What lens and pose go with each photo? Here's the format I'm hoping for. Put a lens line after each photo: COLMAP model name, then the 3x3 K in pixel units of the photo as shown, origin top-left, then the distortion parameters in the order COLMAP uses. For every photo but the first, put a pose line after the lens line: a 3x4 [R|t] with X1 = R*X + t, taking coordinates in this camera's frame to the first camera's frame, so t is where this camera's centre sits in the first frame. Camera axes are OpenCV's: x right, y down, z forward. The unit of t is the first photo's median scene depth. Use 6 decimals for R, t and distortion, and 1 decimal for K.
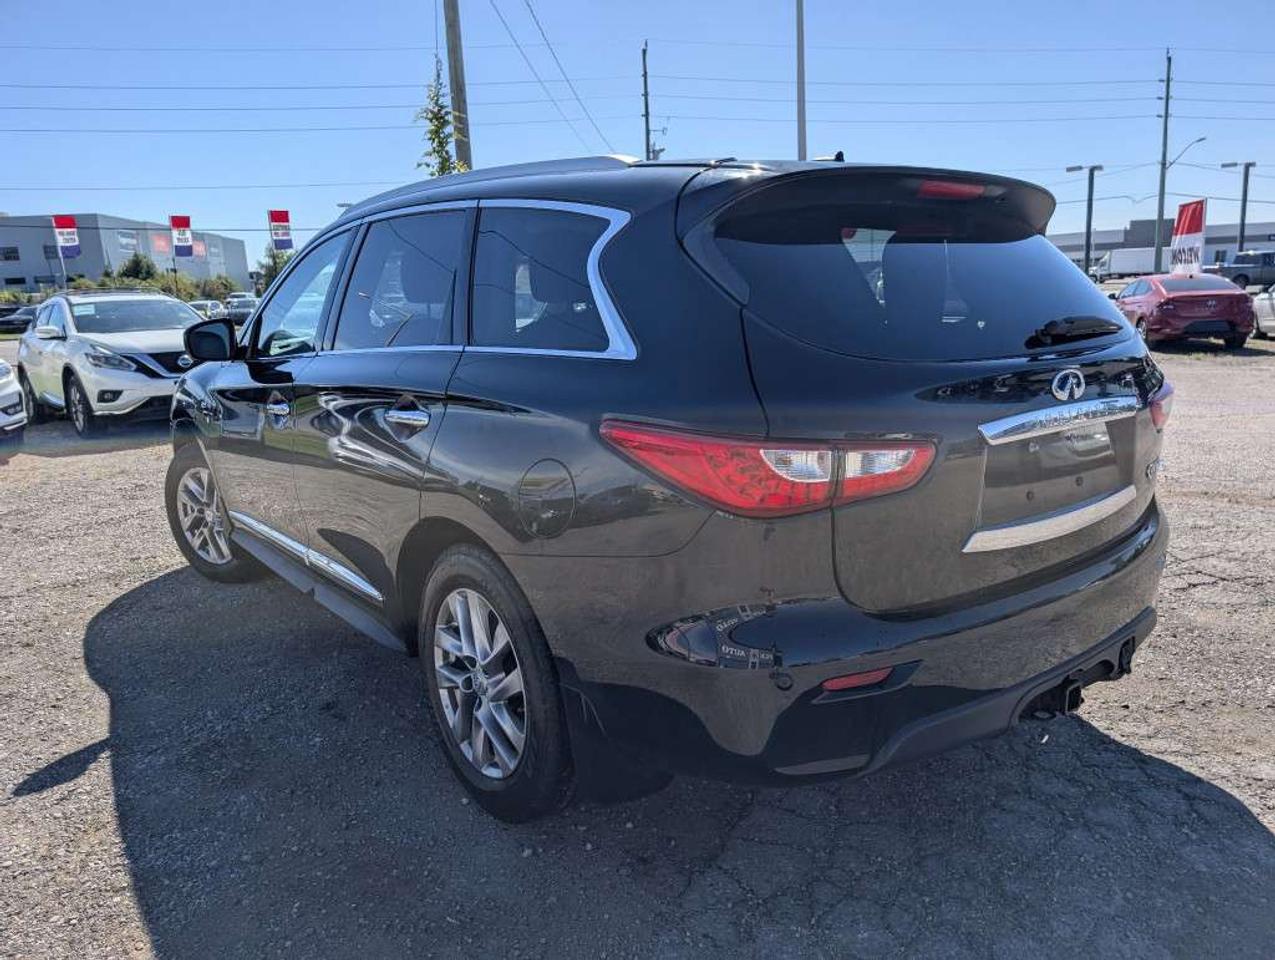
lens RADIAL K [[914.8, 0, 643.2], [0, 914.8, 483.4], [0, 0, 1]] dist [0.001513, 0.001626]
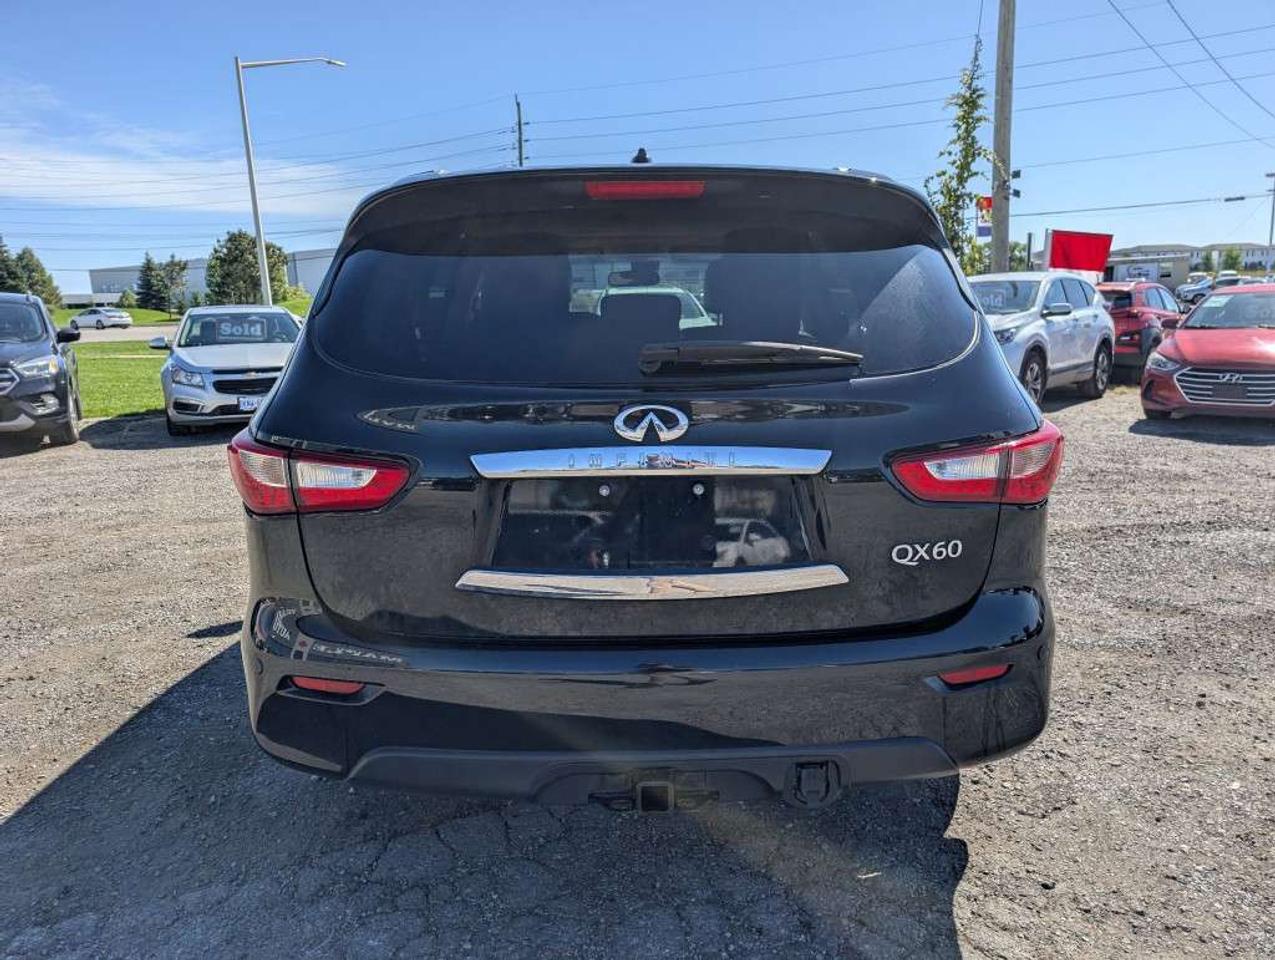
lens RADIAL K [[914.8, 0, 643.2], [0, 914.8, 483.4], [0, 0, 1]] dist [0.001513, 0.001626]
pose [[0.802426, 0.141043, -0.579844, 0.115532], [-0.134524, 0.989410, 0.054504, -0.012066], [0.581391, 0.034268, 0.812902, 0.038599]]
